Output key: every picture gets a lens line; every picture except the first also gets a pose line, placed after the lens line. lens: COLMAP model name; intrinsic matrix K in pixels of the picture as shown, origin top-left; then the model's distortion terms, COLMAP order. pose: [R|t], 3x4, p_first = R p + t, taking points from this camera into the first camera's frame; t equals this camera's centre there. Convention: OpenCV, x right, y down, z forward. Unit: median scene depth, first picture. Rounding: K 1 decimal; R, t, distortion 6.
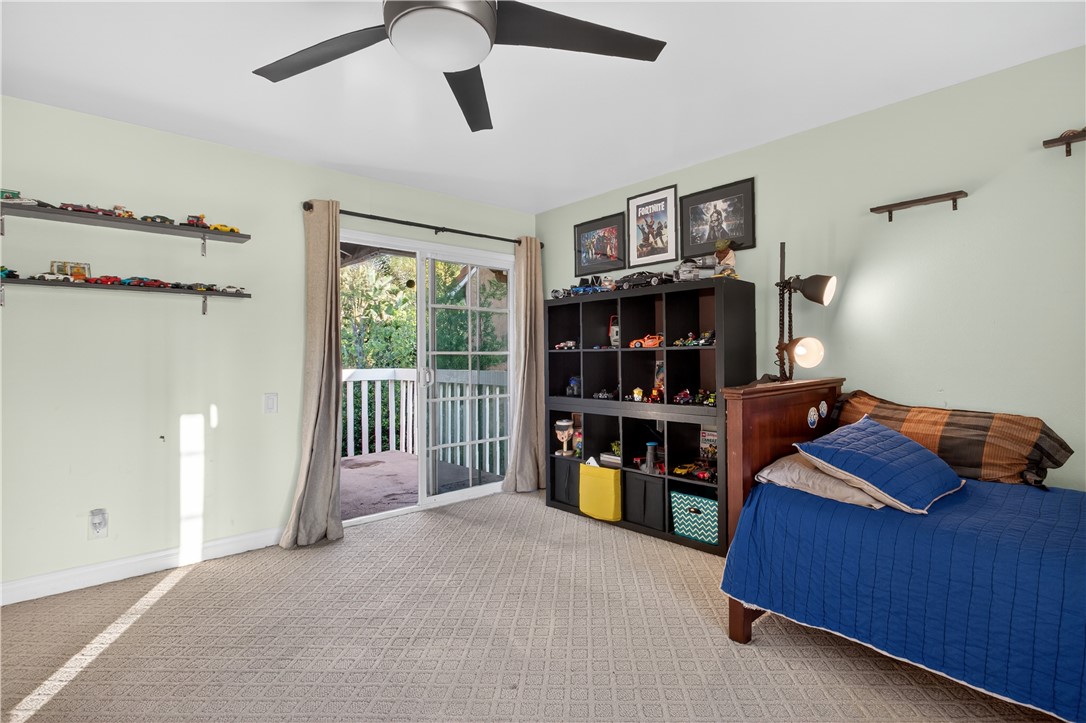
lens RADIAL K [[531.3, 0, 543.7], [0, 531.3, 353.7], [0, 0, 1]] dist [0.000039, 0.001072]
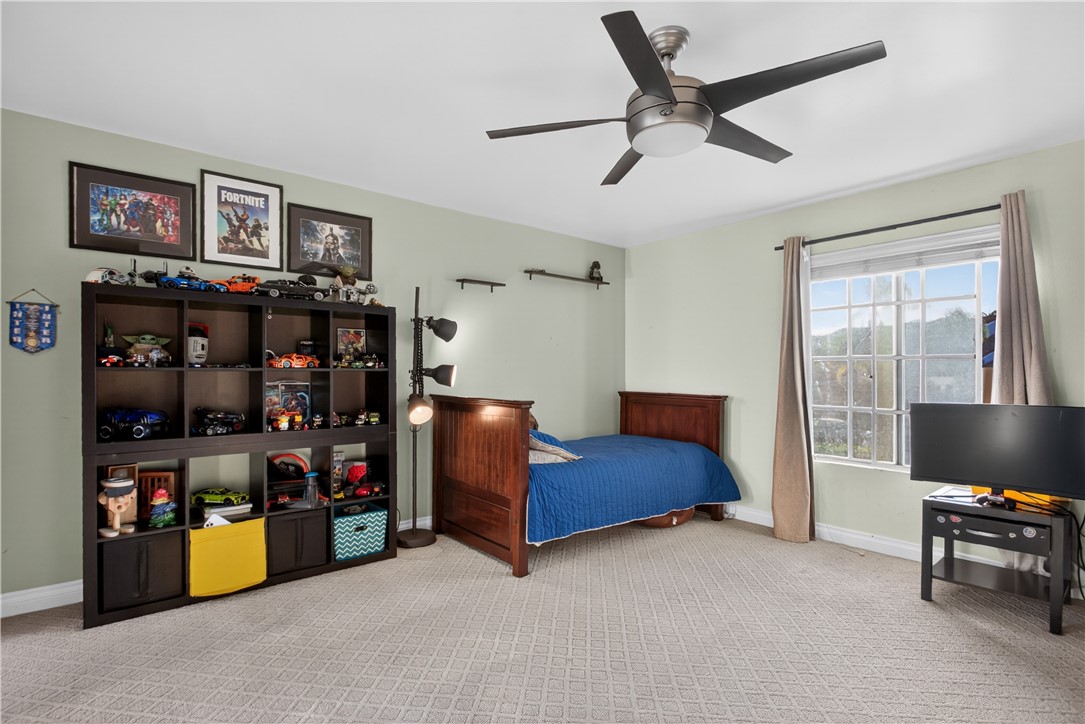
lens RADIAL K [[530.8, 0, 545.9], [0, 530.8, 380.0], [0, 0, 1]] dist [0.000039, 0.001072]
pose [[0.054184, -0.000681, 0.998531, -0.621425], [-0.007870, 0.999968, 0.001109, 0.003806], [-0.998500, -0.007918, 0.054177, 0.506319]]
